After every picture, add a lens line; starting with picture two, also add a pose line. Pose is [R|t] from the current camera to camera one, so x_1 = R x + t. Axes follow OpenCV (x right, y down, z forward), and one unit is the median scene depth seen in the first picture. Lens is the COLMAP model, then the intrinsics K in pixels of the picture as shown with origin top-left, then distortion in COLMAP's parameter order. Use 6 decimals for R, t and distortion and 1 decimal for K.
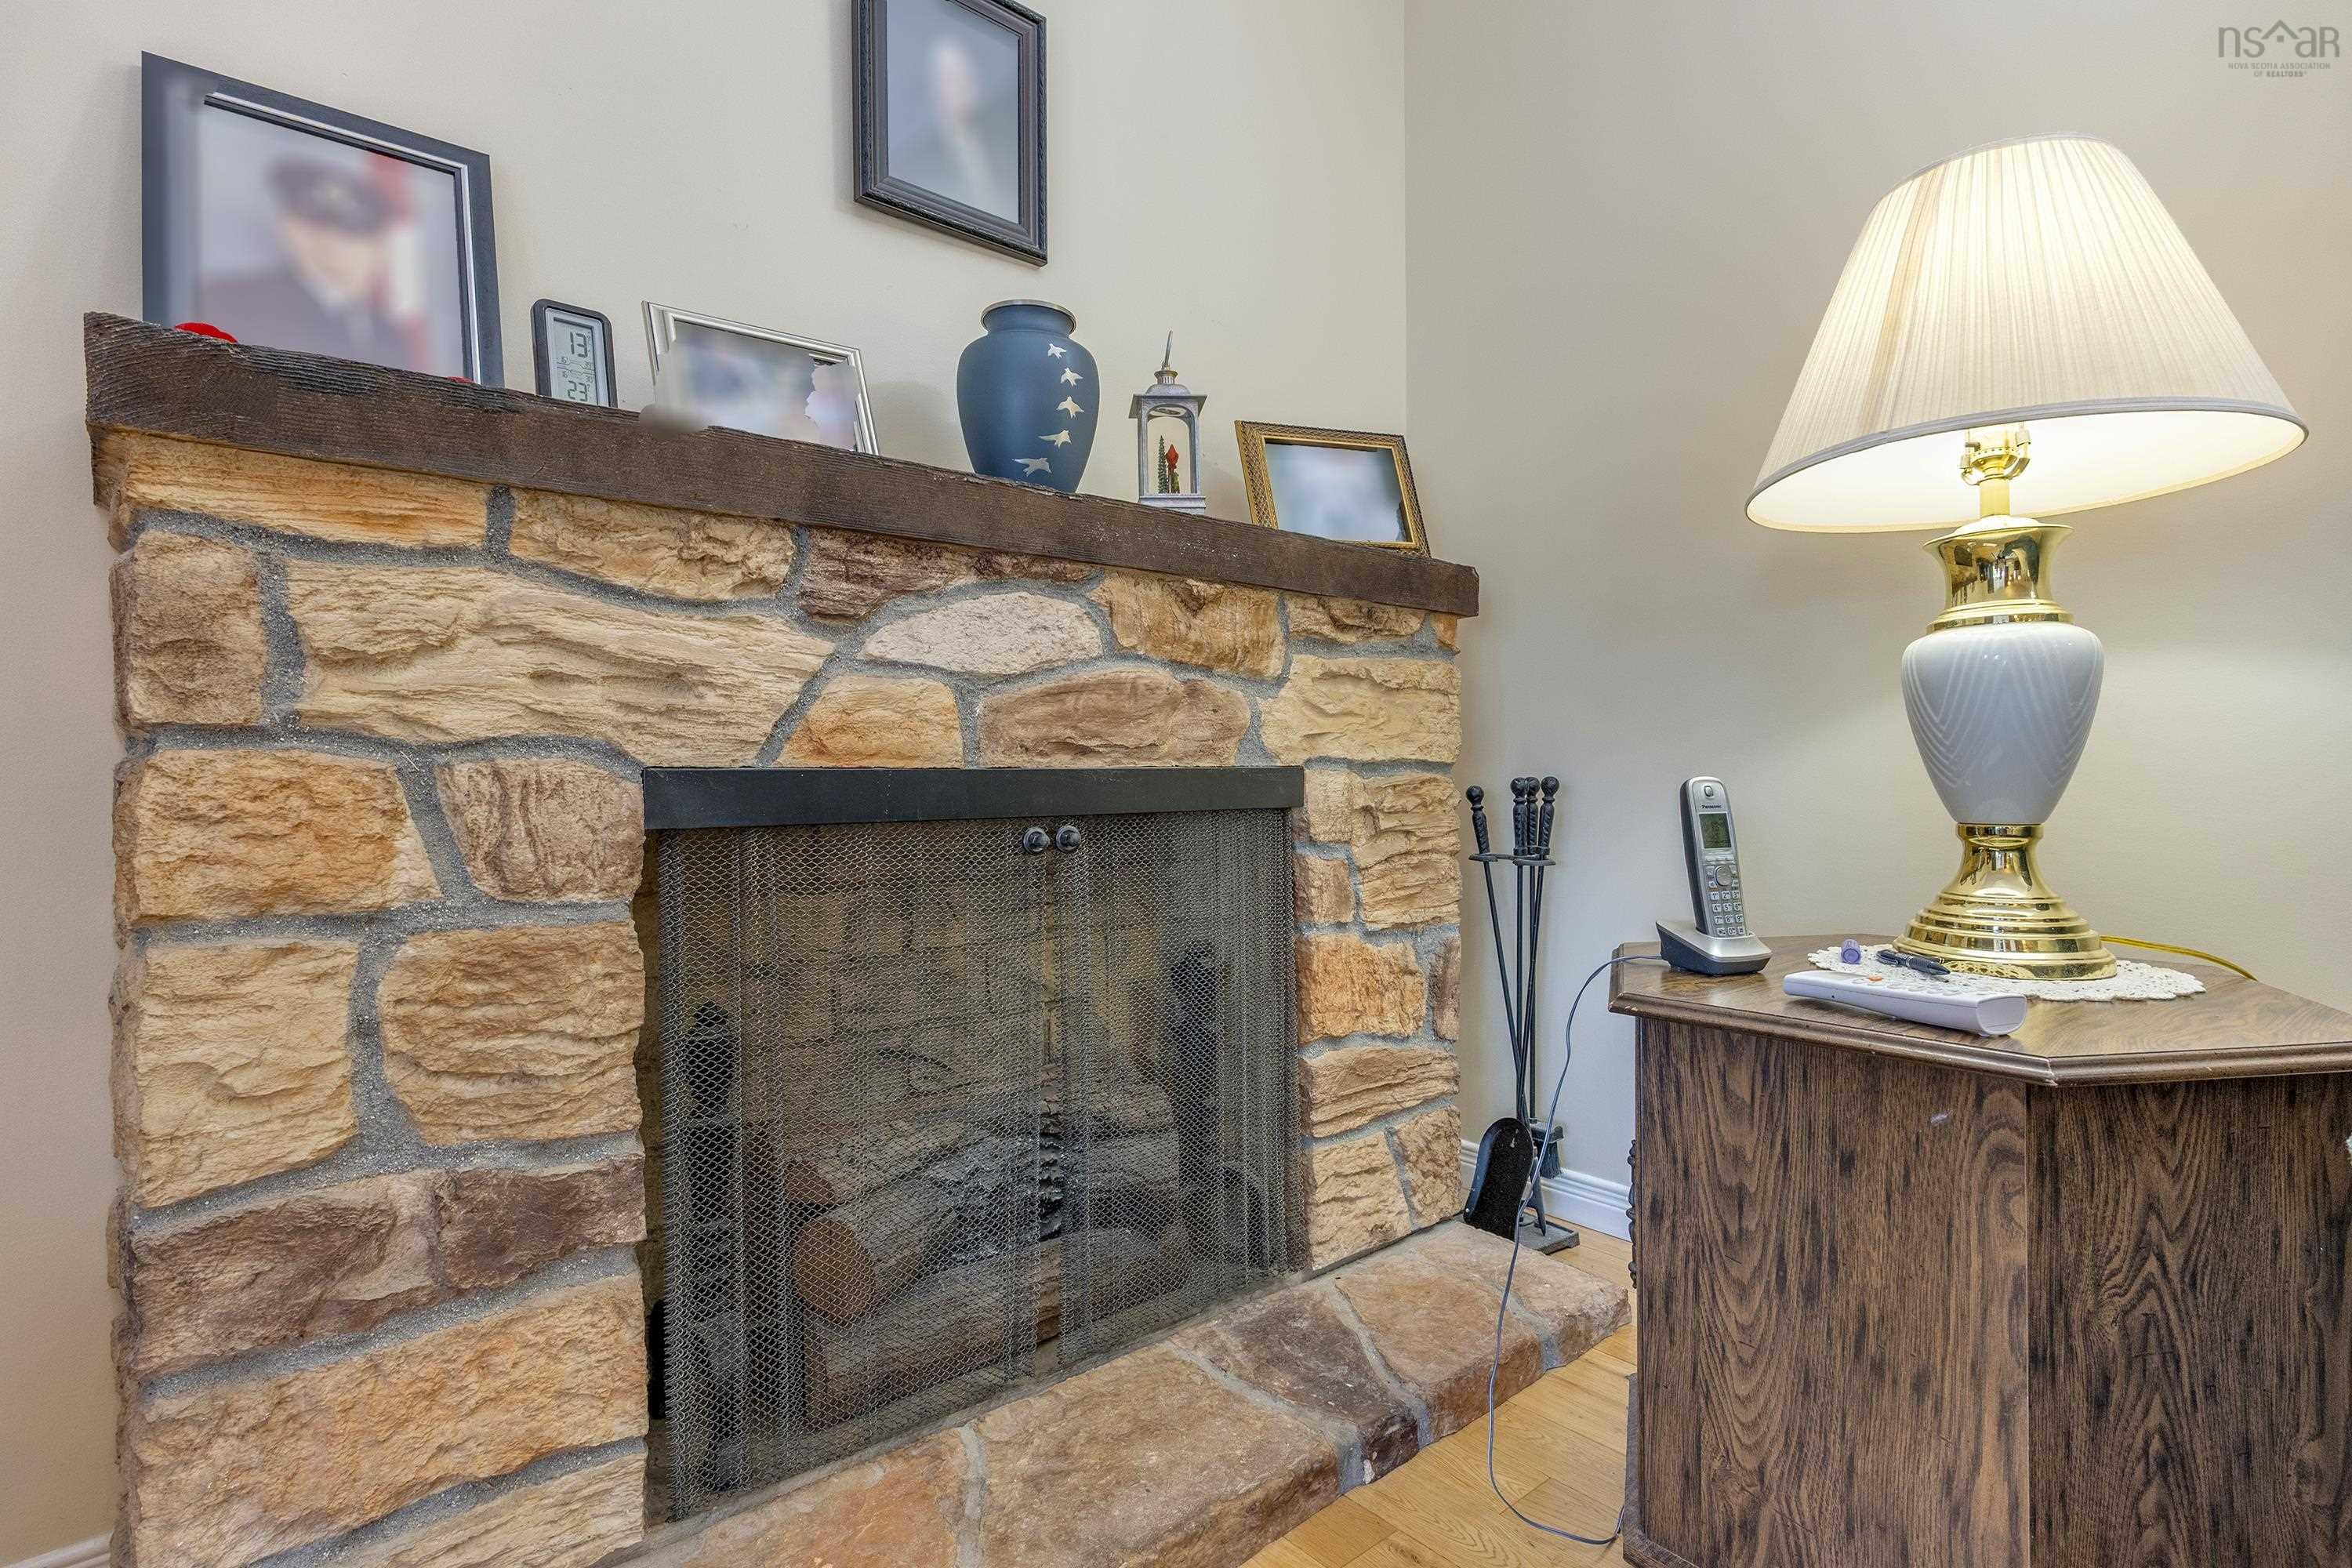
lens RADIAL K [[1159.3, 0, 1178.4], [0, 1159.3, 787.2], [0, 0, 1]] dist [-0.007108, -0.001341]
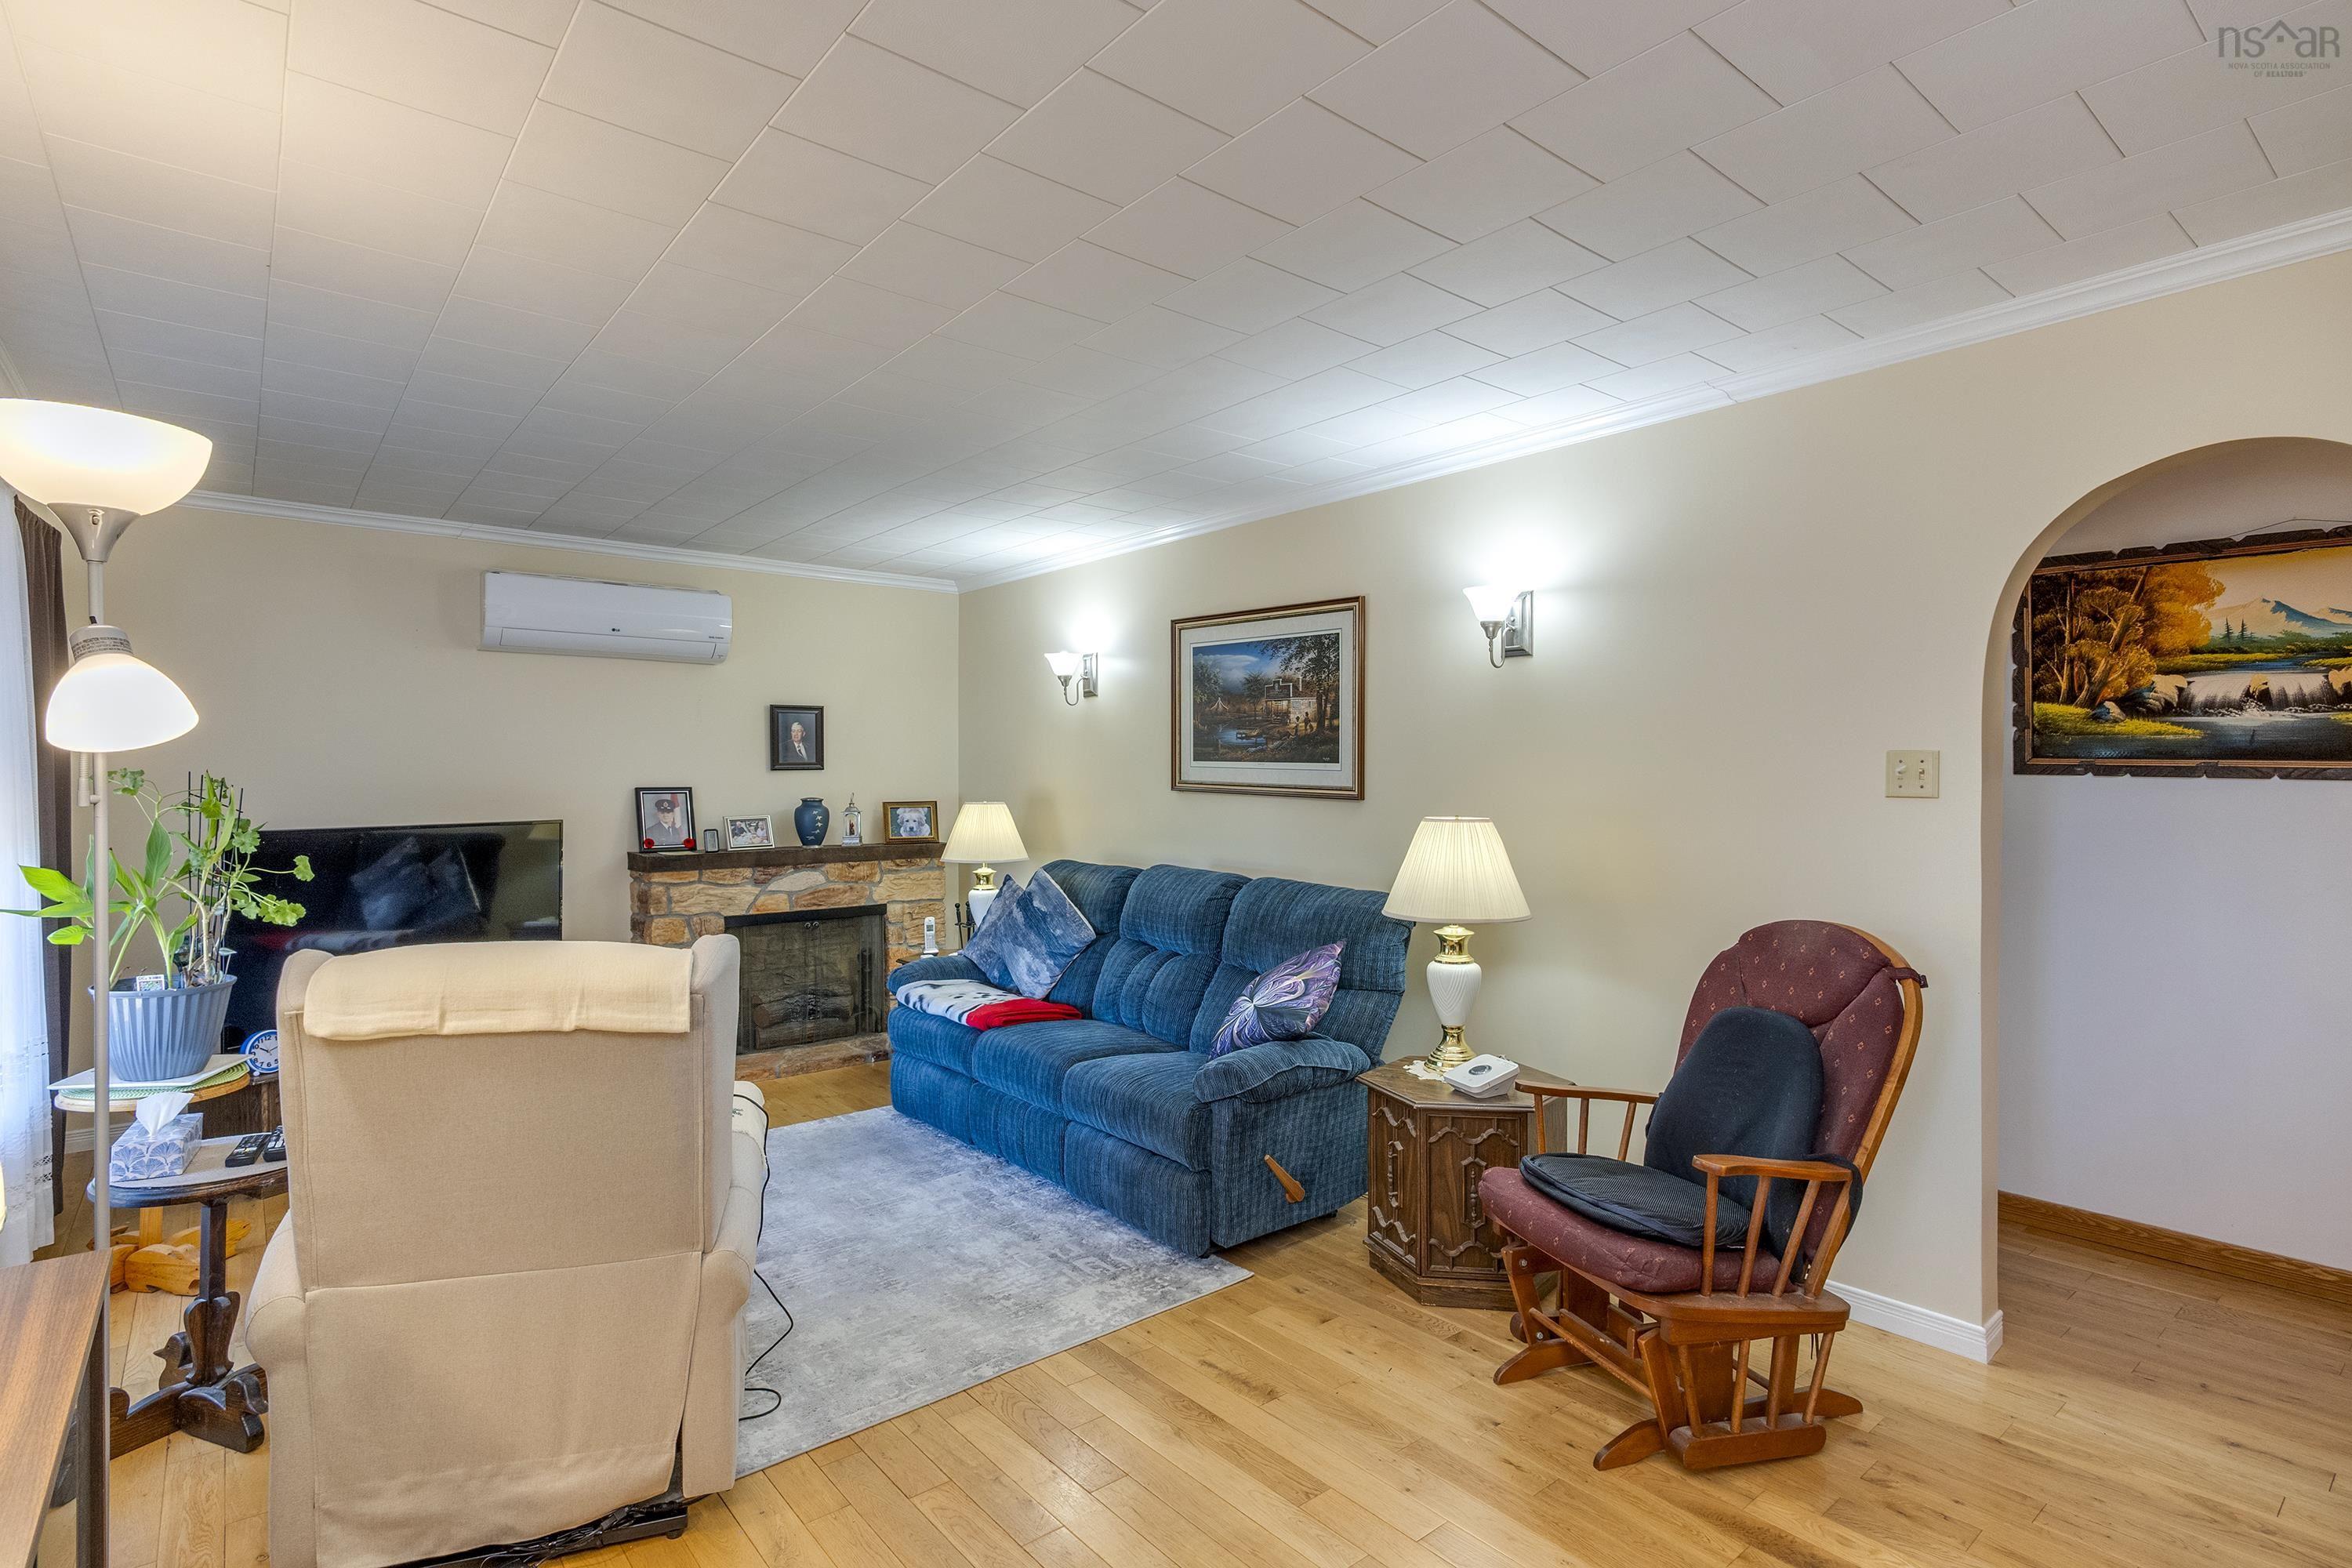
lens RADIAL K [[1159.3, 0, 1174.0], [0, 1159.3, 777.1], [0, 0, 1]] dist [-0.007108, -0.001341]
pose [[0.999900, 0.007033, -0.012307, 1.233843], [-0.007070, 0.999971, -0.002997, -0.481852], [0.012286, 0.003083, 0.999920, -3.181369]]
